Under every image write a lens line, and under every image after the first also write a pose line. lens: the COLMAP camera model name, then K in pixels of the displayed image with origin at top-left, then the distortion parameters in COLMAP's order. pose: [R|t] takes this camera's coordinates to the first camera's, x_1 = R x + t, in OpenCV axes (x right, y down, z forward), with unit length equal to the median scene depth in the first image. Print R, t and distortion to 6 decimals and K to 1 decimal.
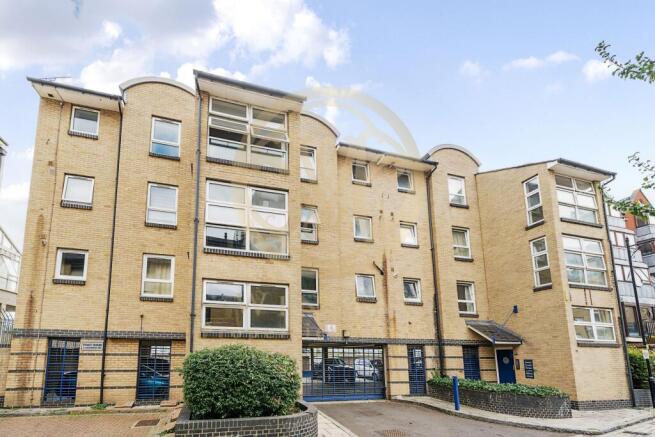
lens RADIAL K [[525.5, 0, 326.2], [0, 525.5, 221.7], [0, 0, 1]] dist [-0.008897, 0.008271]
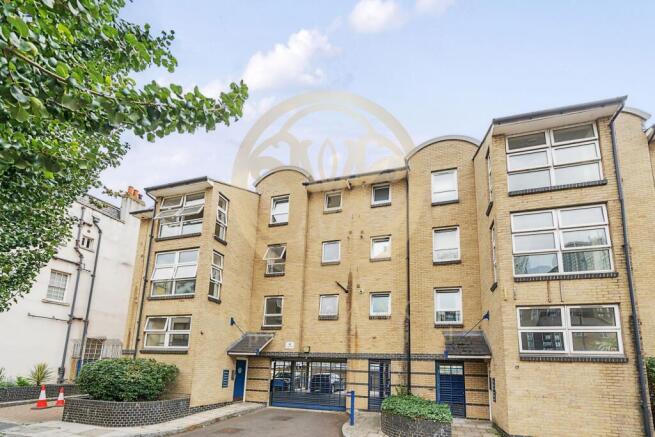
lens RADIAL K [[540.2, 0, 326.4], [0, 540.2, 215.2], [0, 0, 1]] dist [0.056594, -0.024824]
pose [[0.558050, -0.223045, -0.799269, 0.988901], [0.177387, 0.972998, -0.147674, 0.102079], [0.810626, -0.059370, 0.582547, 0.335437]]
